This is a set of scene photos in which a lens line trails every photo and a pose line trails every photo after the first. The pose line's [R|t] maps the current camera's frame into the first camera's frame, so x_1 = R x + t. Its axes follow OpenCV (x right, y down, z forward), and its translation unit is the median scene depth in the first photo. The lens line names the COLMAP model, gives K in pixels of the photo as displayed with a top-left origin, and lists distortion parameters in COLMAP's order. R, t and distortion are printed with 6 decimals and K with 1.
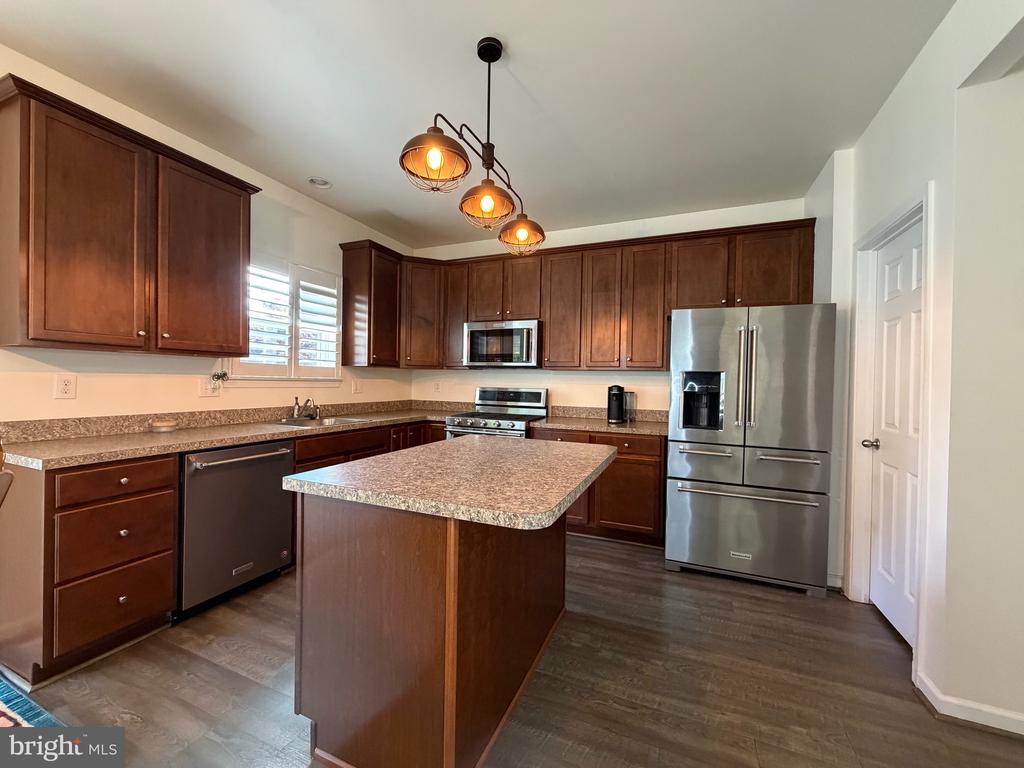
lens RADIAL K [[408.2, 0, 507.7], [0, 408.2, 384.3], [0, 0, 1]] dist [0.000692, -0.000173]
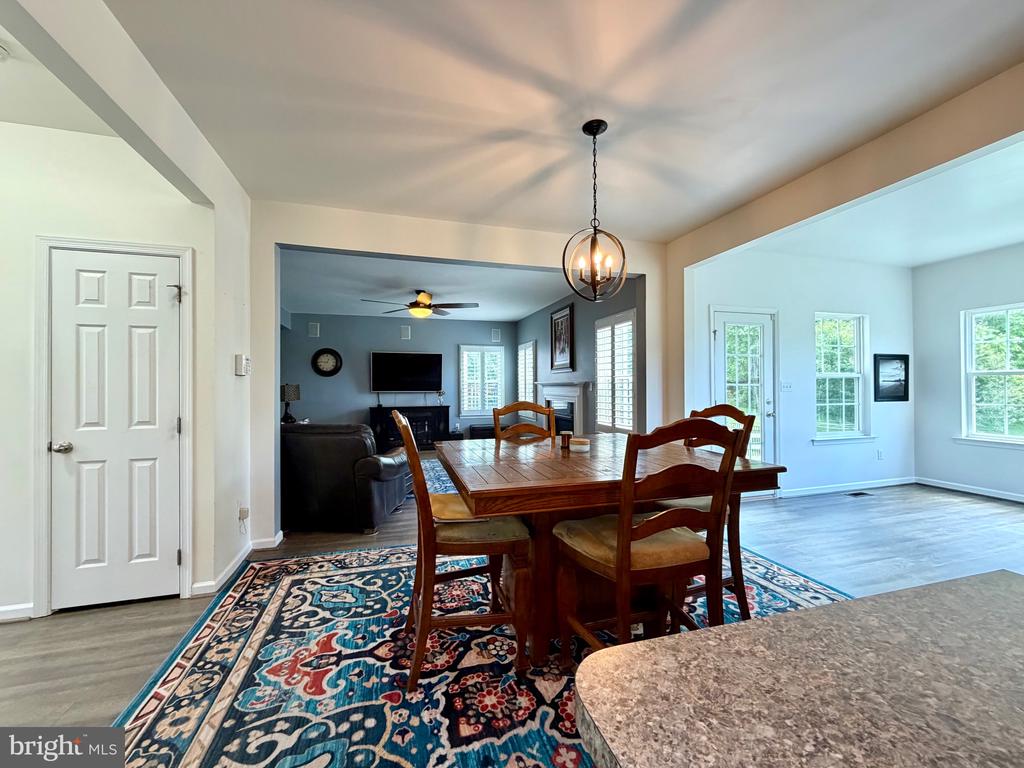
lens RADIAL K [[408.2, 0, 509.0], [0, 408.2, 385.2], [0, 0, 1]] dist [0.000692, -0.000173]
pose [[-0.774597, -0.020917, -0.632109, 0.143713], [-0.017252, 0.999780, -0.011942, -0.002061], [0.632220, 0.001654, -0.774788, 0.426668]]
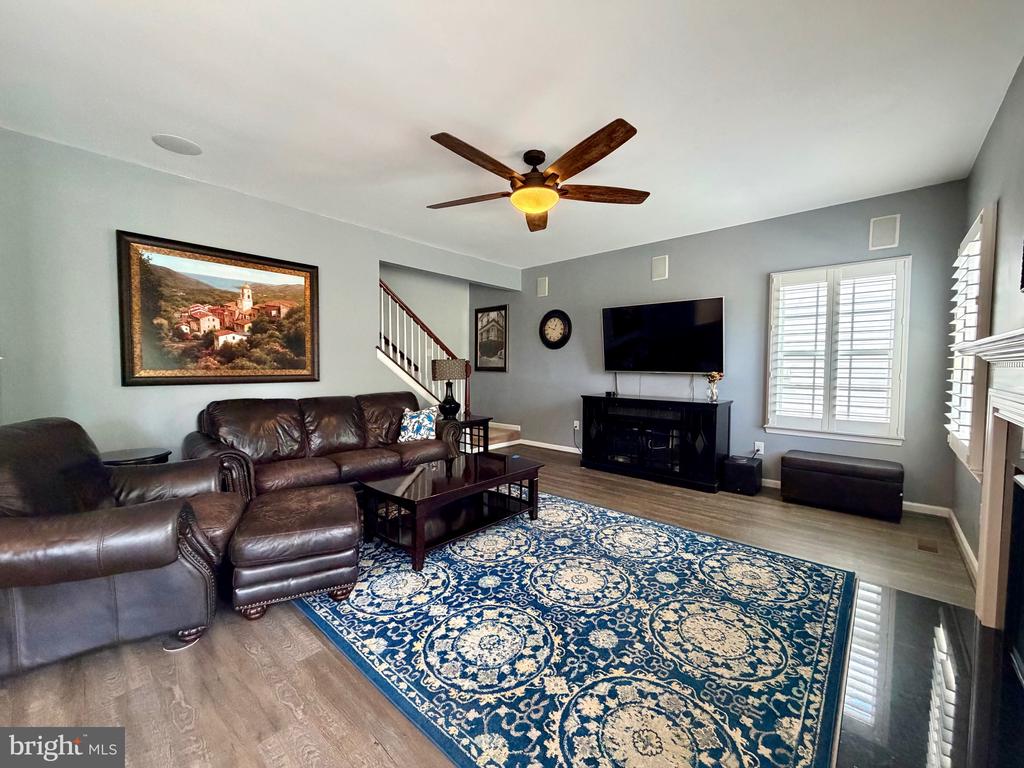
lens RADIAL K [[408.2, 0, 508.3], [0, 408.2, 384.9], [0, 0, 1]] dist [0.000692, -0.000173]
pose [[-0.943220, -0.042525, 0.329435, -1.040437], [-0.024093, 0.997918, 0.059833, -0.010983], [-0.331294, 0.048498, -0.942280, -0.468342]]
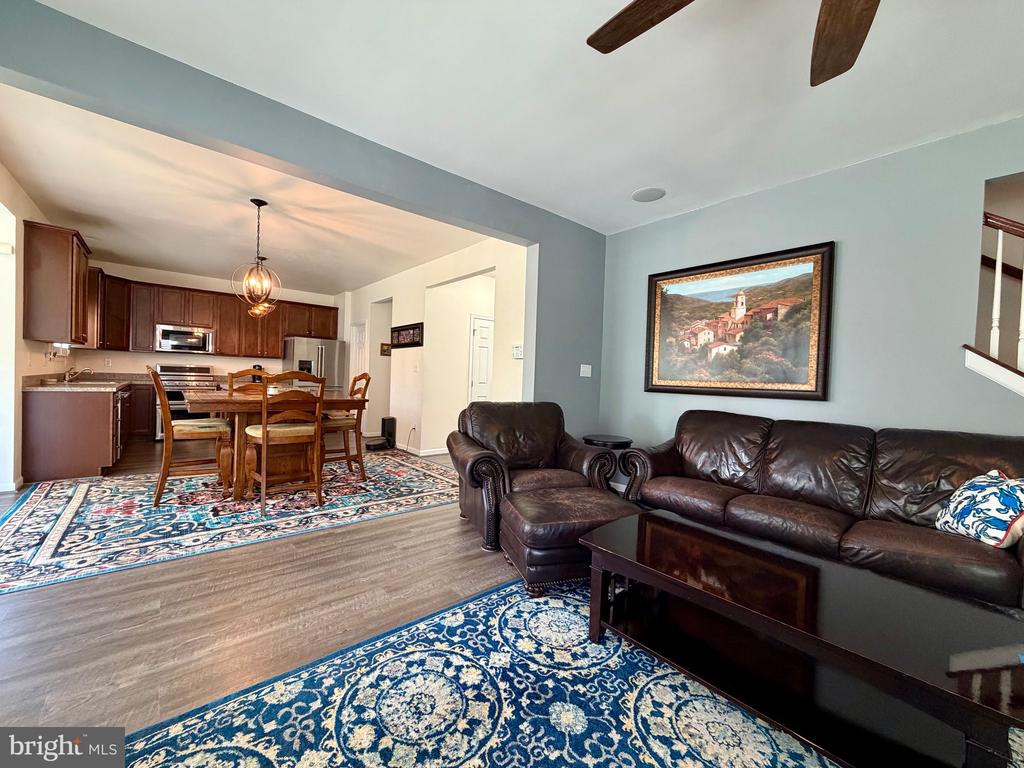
lens RADIAL K [[408.2, 0, 508.9], [0, 408.2, 384.7], [0, 0, 1]] dist [0.000692, -0.000173]
pose [[0.446313, -0.022296, 0.894599, -1.198144], [-0.017584, 0.999278, 0.033678, 0.015056], [-0.894704, -0.030761, 0.445599, -1.270271]]
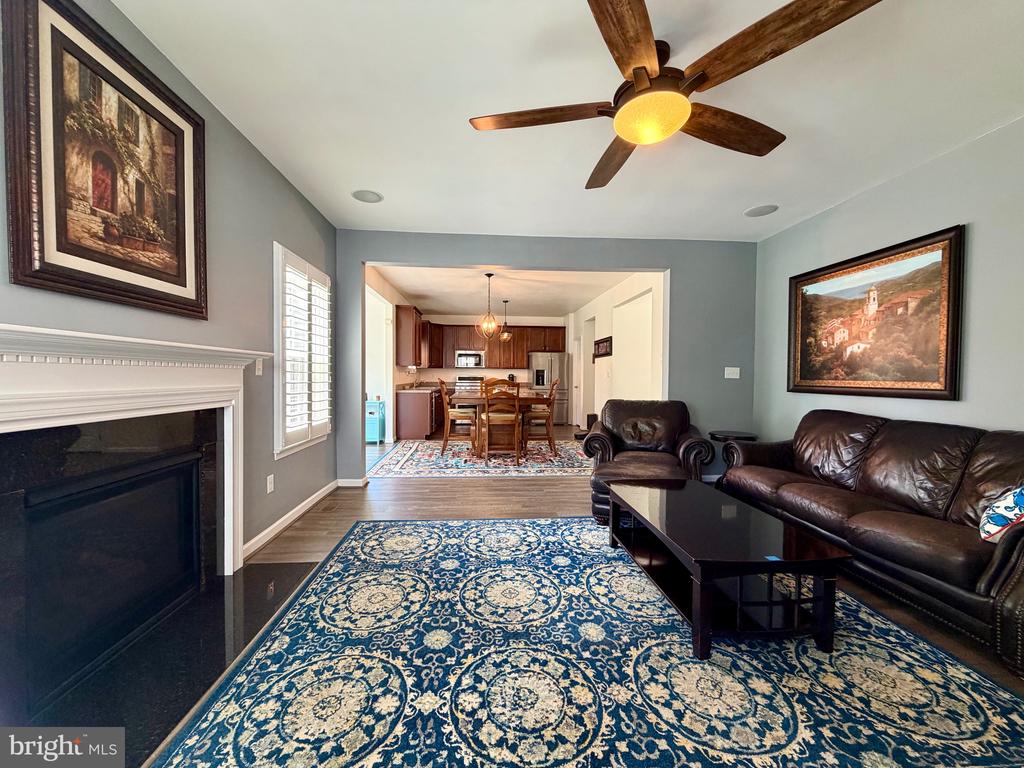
lens RADIAL K [[408.2, 0, 509.0], [0, 408.2, 384.6], [0, 0, 1]] dist [0.000692, -0.000173]
pose [[0.888946, -0.025012, 0.457329, -1.254242], [0.014448, 0.999542, 0.026582, 0.001552], [-0.457784, -0.017023, 0.888900, -1.838825]]
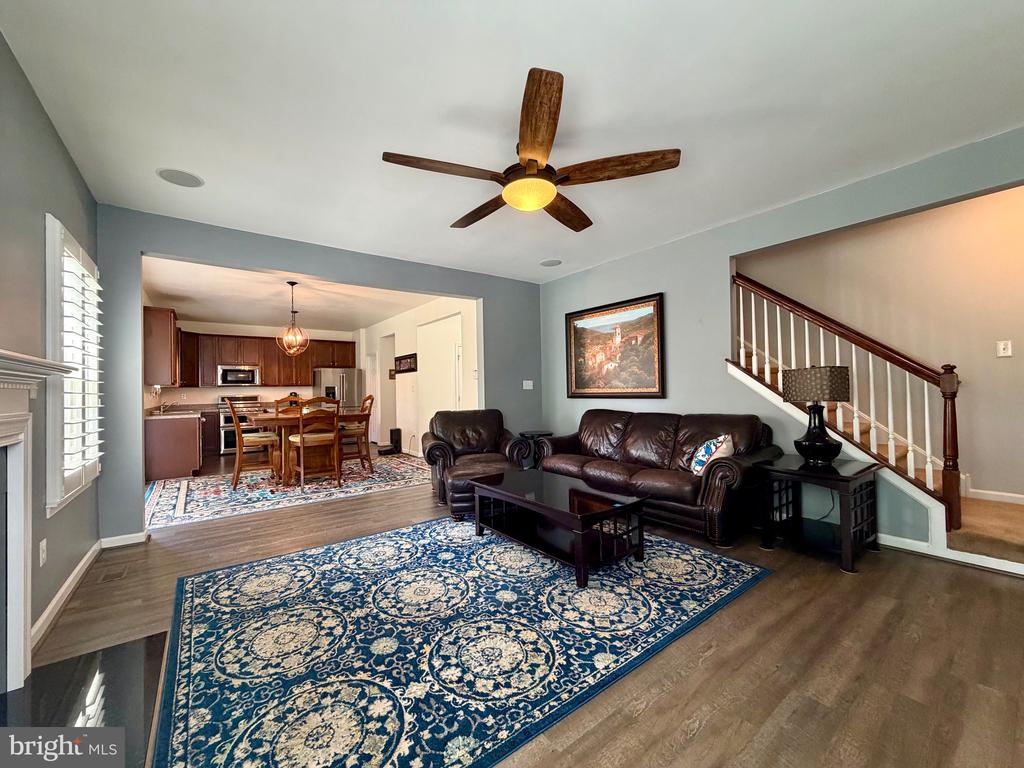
lens RADIAL K [[408.2, 0, 508.8], [0, 408.2, 384.6], [0, 0, 1]] dist [0.000692, -0.000173]
pose [[0.500142, -0.019970, 0.865713, -1.512434], [0.036396, 0.999335, 0.002026, 0.001234], [-0.865178, 0.030495, 0.500537, -1.747812]]
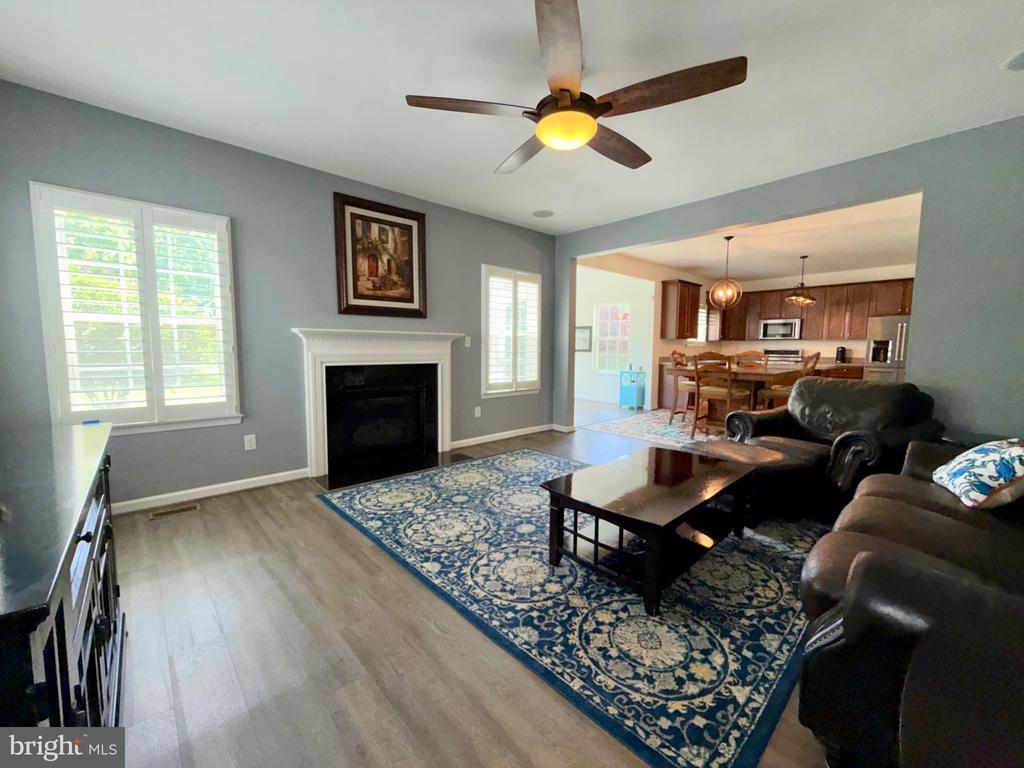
lens RADIAL K [[408.2, 0, 509.6], [0, 408.2, 386.2], [0, 0, 1]] dist [0.000692, -0.000173]
pose [[0.911520, 0.022698, -0.410630, -0.552706], [0.011382, 0.996701, 0.080360, 0.022279], [0.411099, -0.077924, 0.908254, -2.131348]]
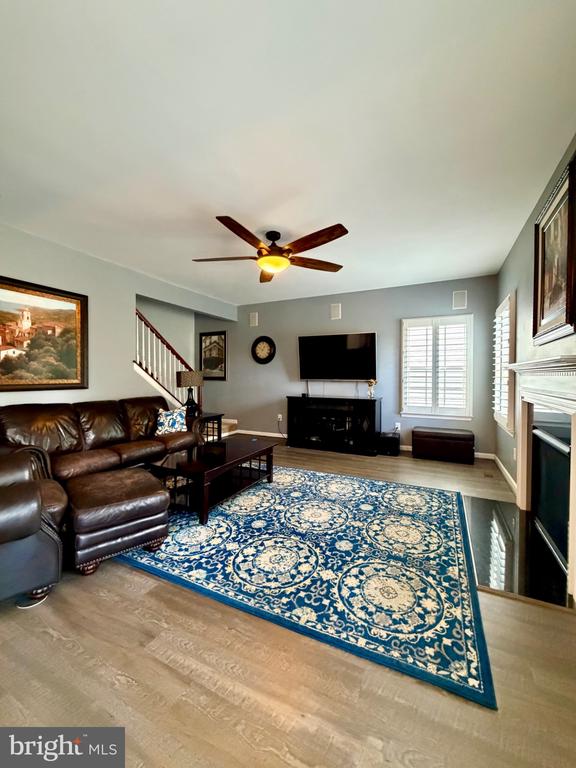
lens RADIAL K [[306.1, 0, 287.8], [0, 306.1, 382.3], [0, 0, 1]] dist [0.000692, -0.000173]
pose [[-0.997842, -0.026636, 0.060009, -0.893613], [-0.025073, 0.999330, 0.026646, -0.006514], [-0.060679, 0.025084, -0.997842, -0.345742]]
